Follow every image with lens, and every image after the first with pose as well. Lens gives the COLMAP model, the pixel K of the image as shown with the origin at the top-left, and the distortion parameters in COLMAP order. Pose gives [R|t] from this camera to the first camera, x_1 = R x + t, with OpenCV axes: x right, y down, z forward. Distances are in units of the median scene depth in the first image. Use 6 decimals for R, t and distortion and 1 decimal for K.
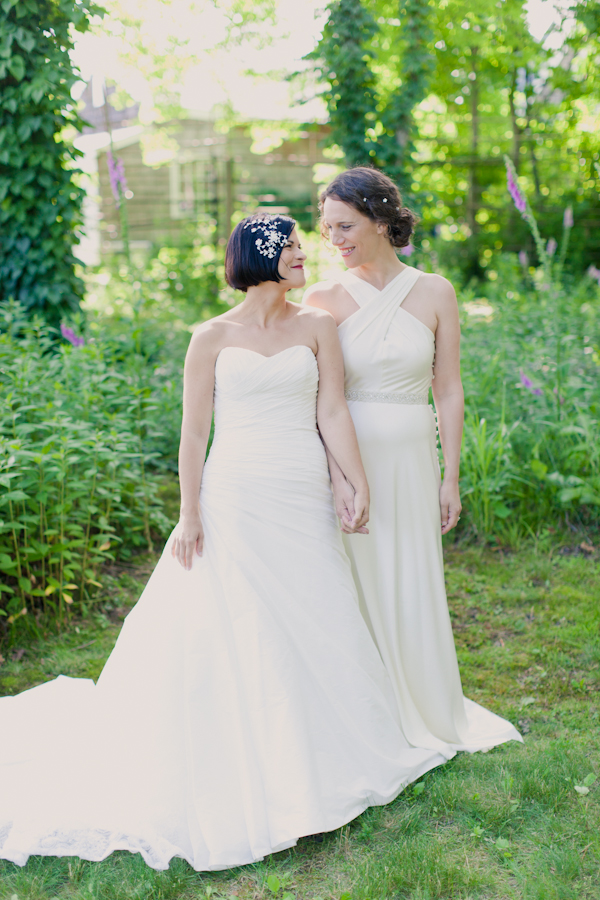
lens RADIAL K [[1300.7, 0, 297.8], [0, 1300.7, 449.8], [0, 0, 1]] dist [0.025211, 0.000000]
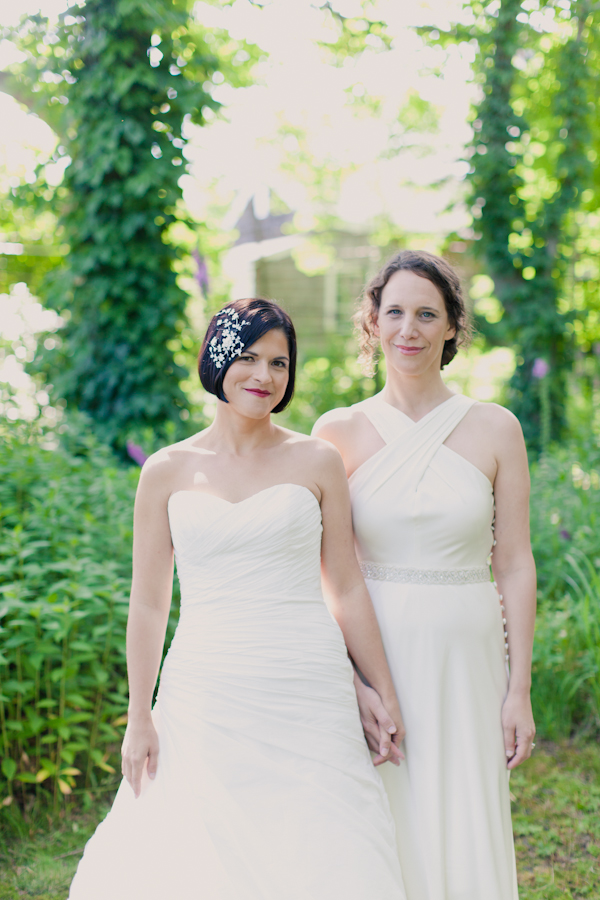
lens RADIAL K [[1300.7, 0, 295.0], [0, 1300.7, 450.8], [0, 0, 1]] dist [0.025211, 0.000000]
pose [[0.990625, 0.041112, -0.130273, 0.032918], [-0.051999, 0.995332, -0.081299, -0.018652], [0.126323, 0.087311, 0.988139, 0.115106]]
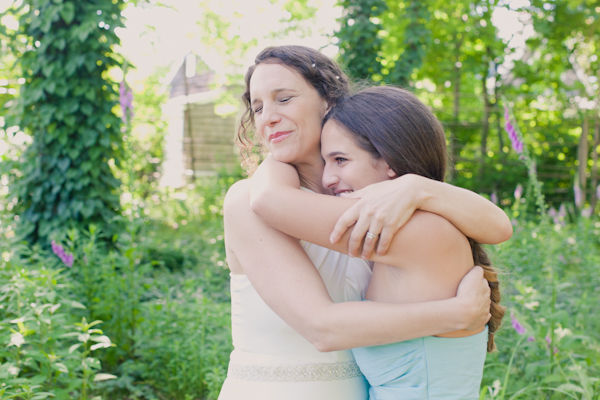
lens RADIAL K [[867.1, 0, 302.8], [0, 867.1, 193.5], [0, 0, 1]] dist [0.025211, 0.000000]
pose [[0.998051, 0.053173, -0.032660, 0.023710], [-0.057211, 0.988689, -0.138637, -0.038598], [0.024919, 0.140235, 0.989805, 0.256437]]
